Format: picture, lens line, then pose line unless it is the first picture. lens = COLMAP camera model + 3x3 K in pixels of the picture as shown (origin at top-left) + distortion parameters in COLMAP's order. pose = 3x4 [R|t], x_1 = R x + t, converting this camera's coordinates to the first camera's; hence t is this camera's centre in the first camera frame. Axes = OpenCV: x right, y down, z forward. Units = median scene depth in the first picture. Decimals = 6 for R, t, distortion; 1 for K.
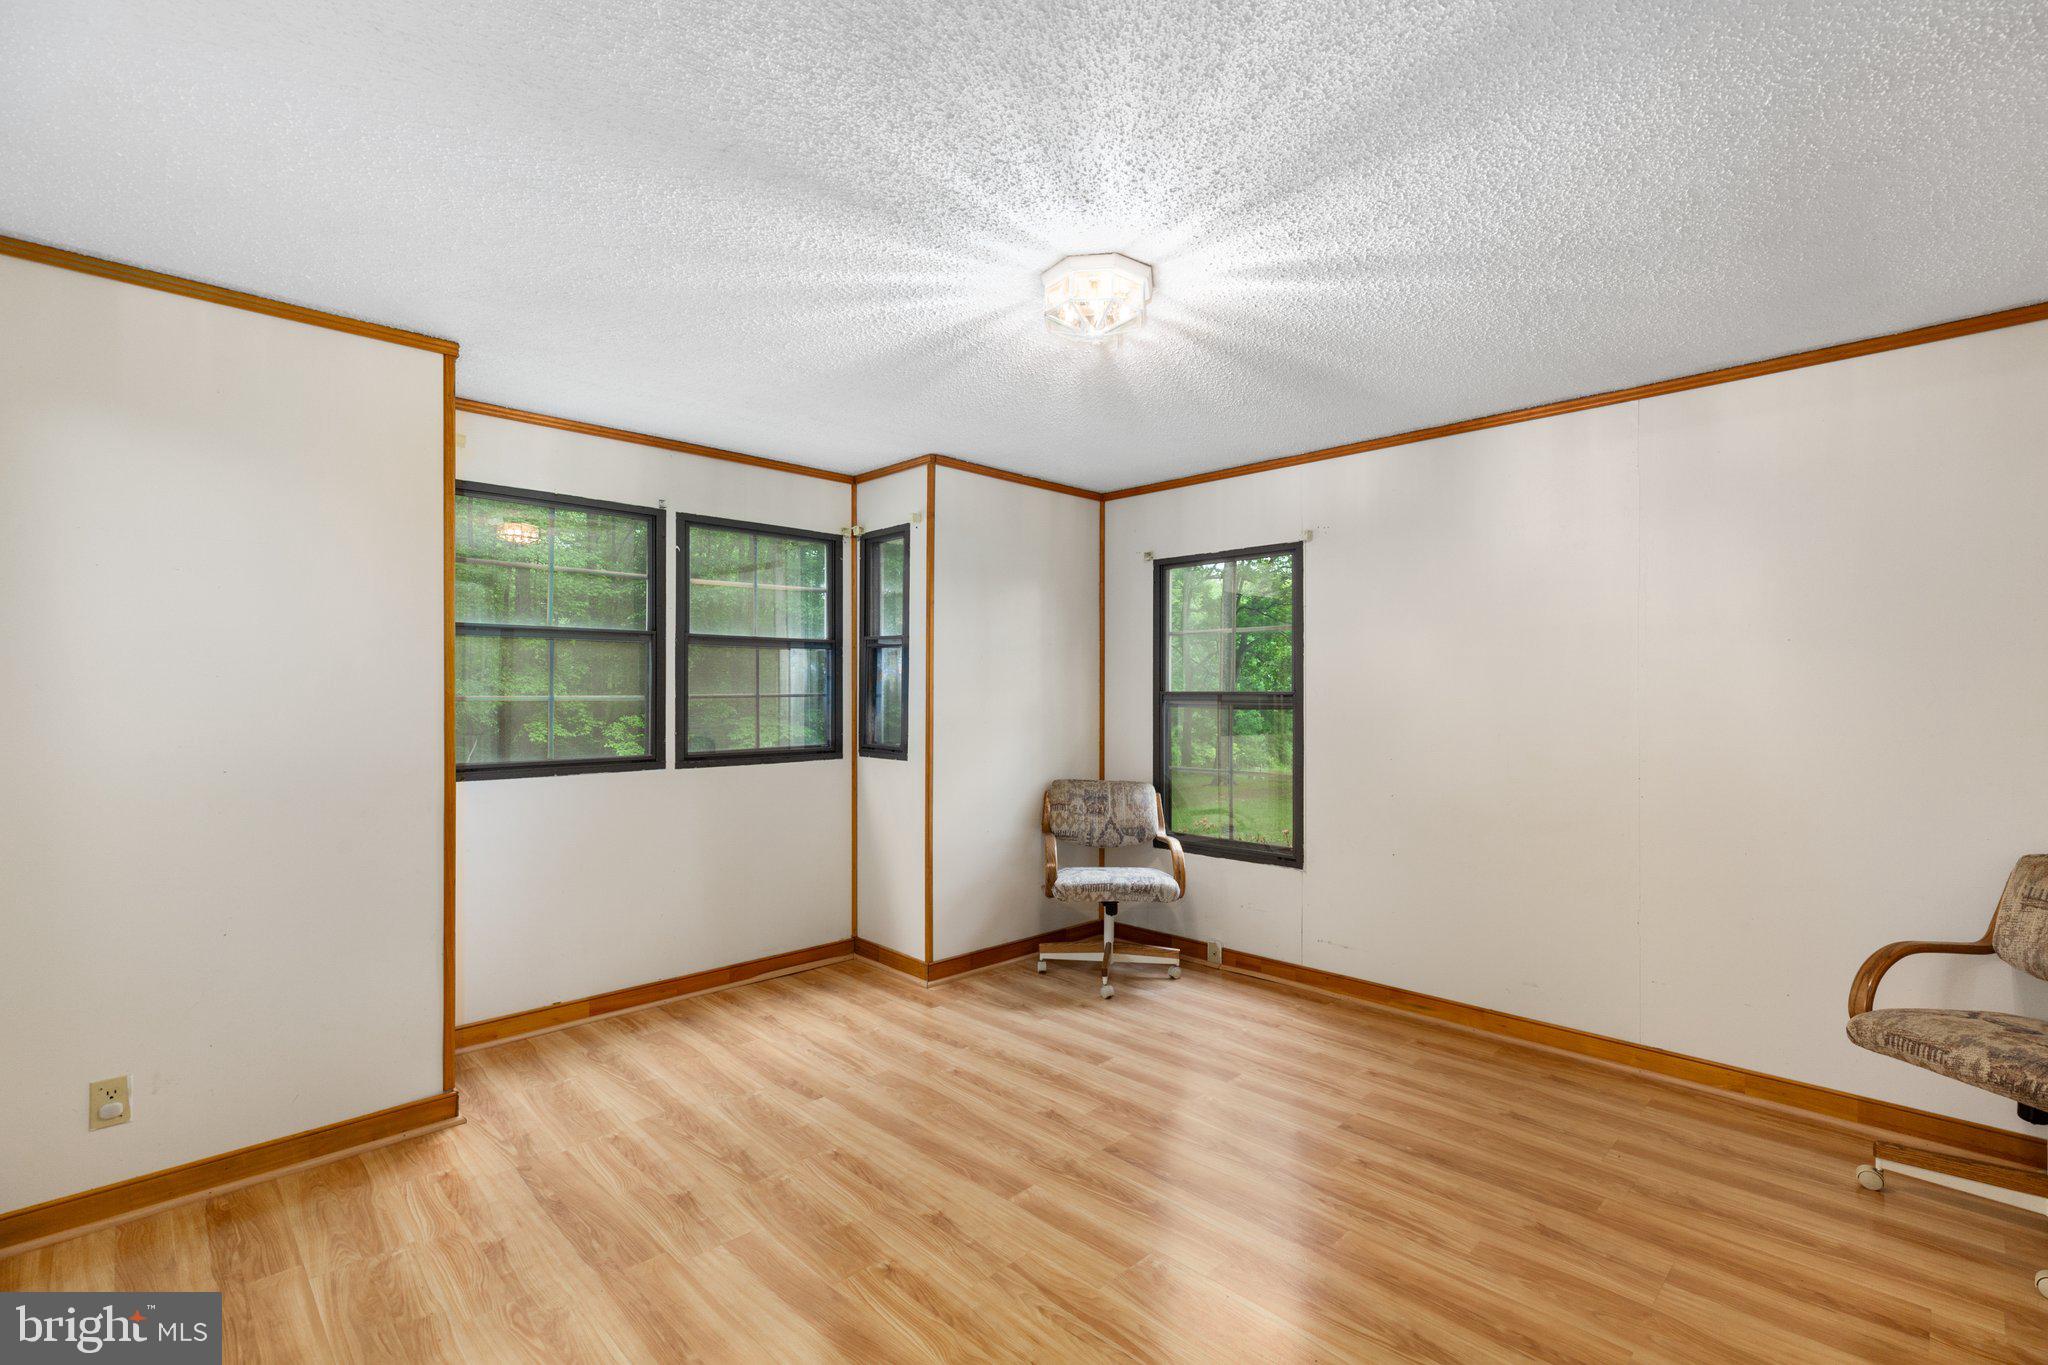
lens RADIAL K [[919.1, 0, 1026.5], [0, 919.1, 692.3], [0, 0, 1]] dist [0.002539, 0.000369]
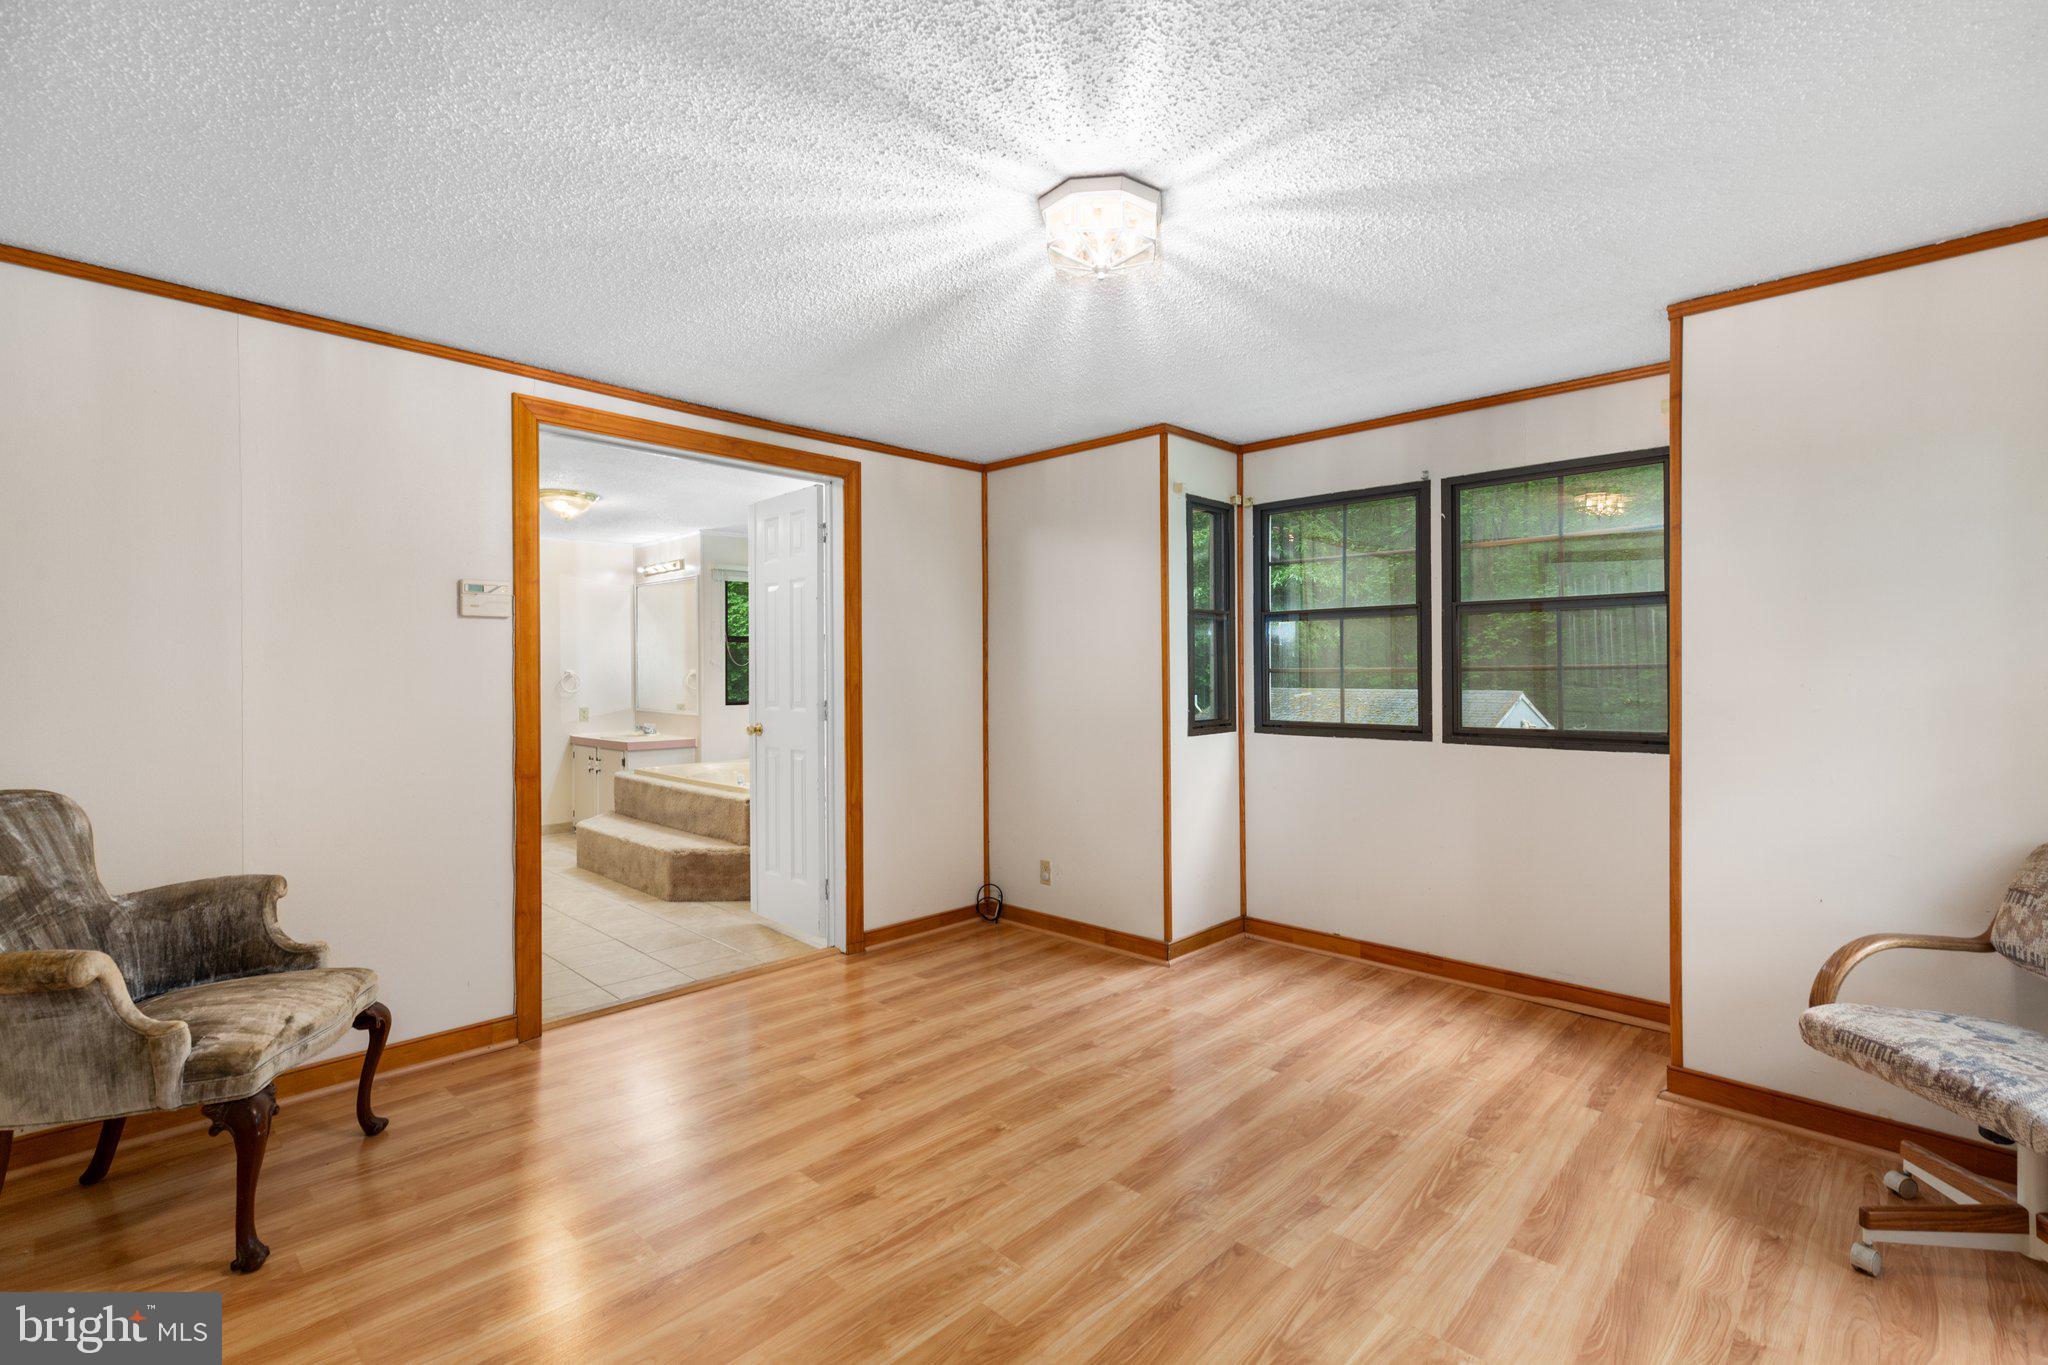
lens RADIAL K [[910.5, 0, 1025.6], [0, 910.5, 672.8], [0, 0, 1]] dist [0.000327, 0.000297]
pose [[0.022094, 0.000553, -0.999756, 0.640363], [0.002377, 0.999997, 0.000606, 0.008347], [0.999753, -0.002390, 0.022093, 0.603515]]
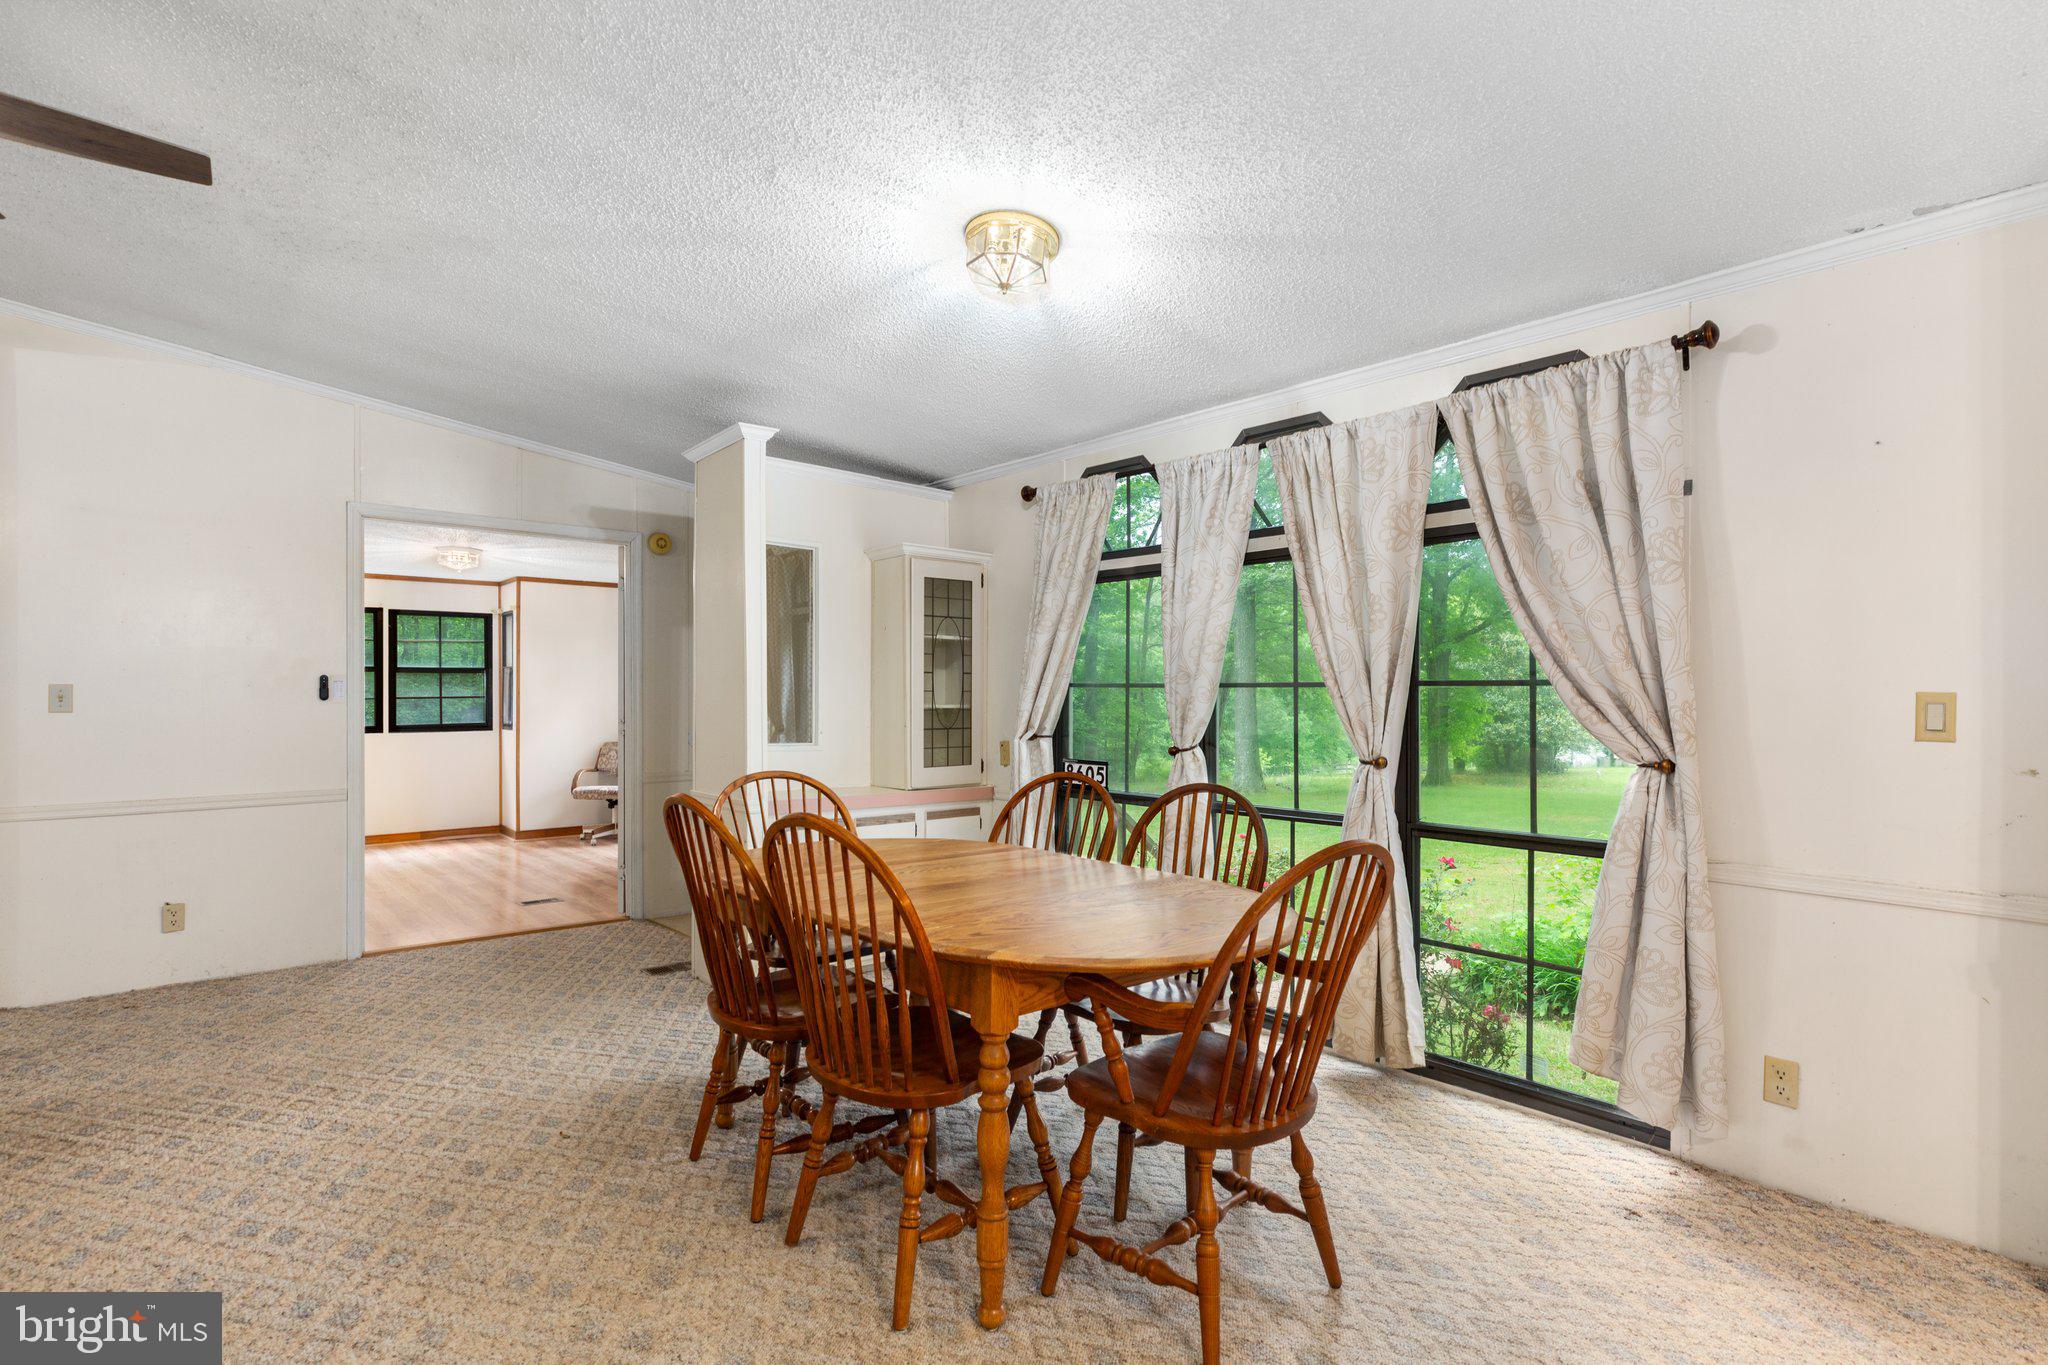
lens RADIAL K [[1028.3, 0, 1018.5], [0, 1028.3, 698.7], [0, 0, 1]] dist [-0.001322, -0.000099]
pose [[0.997549, -0.003991, -0.069851, 1.348760], [0.003649, 0.999981, -0.005034, 0.026344], [0.069870, 0.004767, 0.997545, -1.368269]]
